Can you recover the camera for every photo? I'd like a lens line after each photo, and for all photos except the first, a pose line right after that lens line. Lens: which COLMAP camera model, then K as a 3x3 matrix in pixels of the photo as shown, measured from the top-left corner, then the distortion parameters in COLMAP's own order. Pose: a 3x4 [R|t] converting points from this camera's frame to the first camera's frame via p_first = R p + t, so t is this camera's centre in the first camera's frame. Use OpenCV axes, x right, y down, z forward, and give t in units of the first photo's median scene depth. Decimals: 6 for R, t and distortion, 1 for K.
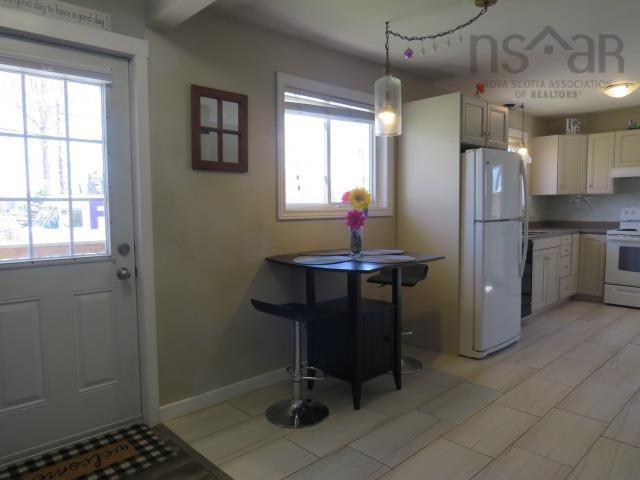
lens RADIAL K [[455.7, 0, 319.4], [0, 455.7, 240.0], [0, 0, 1]] dist [-0.022895, 0.002718]
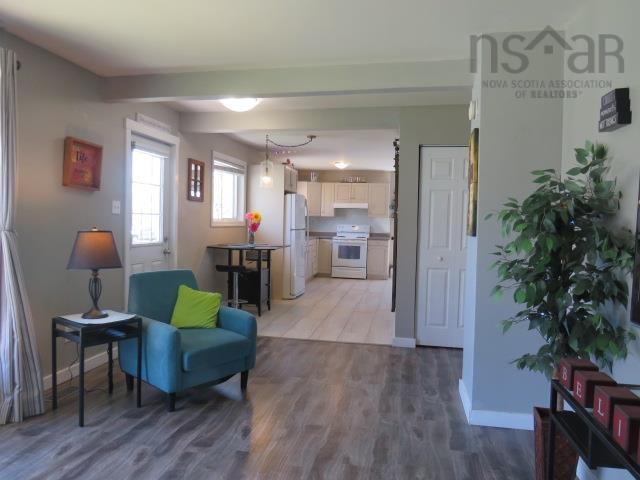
lens RADIAL K [[455.7, 0, 319.4], [0, 455.7, 240.0], [0, 0, 1]] dist [-0.022895, 0.002718]
pose [[0.813330, 0.003259, 0.581794, -0.634166], [0.014676, 0.999551, -0.026115, 0.051407], [-0.581618, 0.029778, 0.812917, -0.615844]]
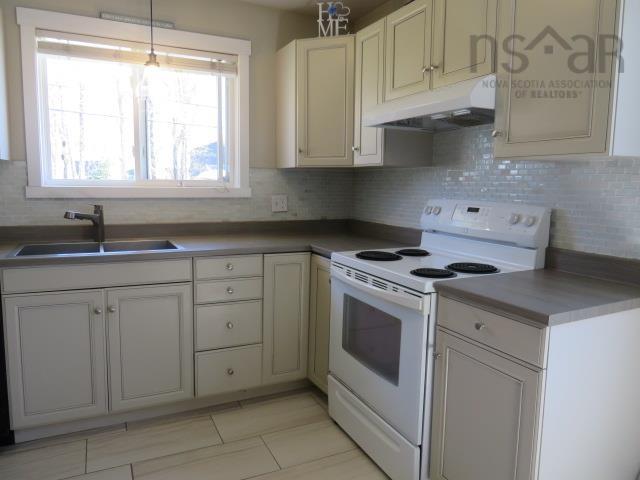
lens RADIAL K [[455.7, 0, 319.4], [0, 455.7, 240.0], [0, 0, 1]] dist [-0.022895, 0.002718]
pose [[0.952613, 0.060836, -0.298039, 1.004850], [-0.048098, 0.997596, 0.049897, -0.070369], [0.300358, -0.033198, 0.953249, 0.787324]]
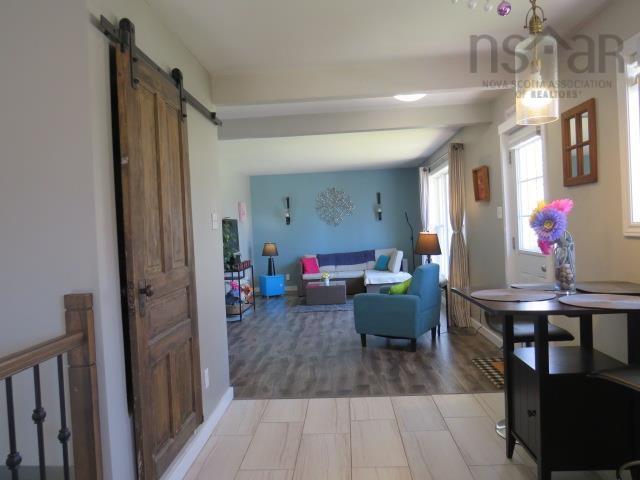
lens RADIAL K [[455.7, 0, 319.4], [0, 455.7, 240.0], [0, 0, 1]] dist [-0.022895, 0.002718]
pose [[-0.726702, 0.062354, -0.684118, 0.624609], [0.004651, 0.996296, 0.085867, -0.081807], [0.686938, 0.059218, -0.724300, 0.921254]]
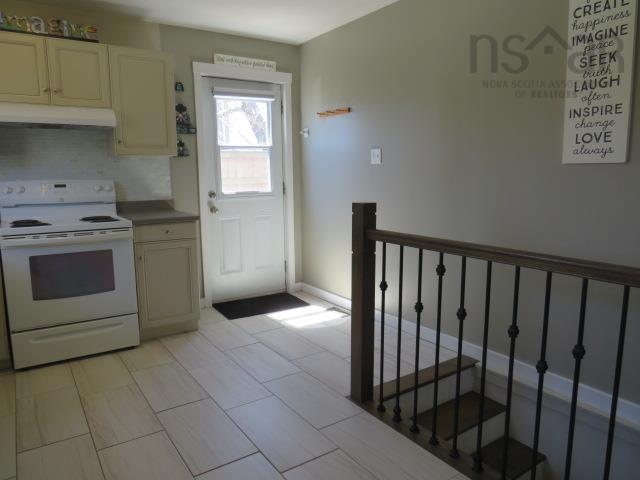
lens RADIAL K [[455.7, 0, 319.4], [0, 455.7, 240.0], [0, 0, 1]] dist [-0.022895, 0.002718]
pose [[0.165744, -0.138401, 0.976409, 0.285207], [0.082320, 0.988589, 0.126154, -0.056284], [-0.982727, 0.059469, 0.175245, 0.763260]]
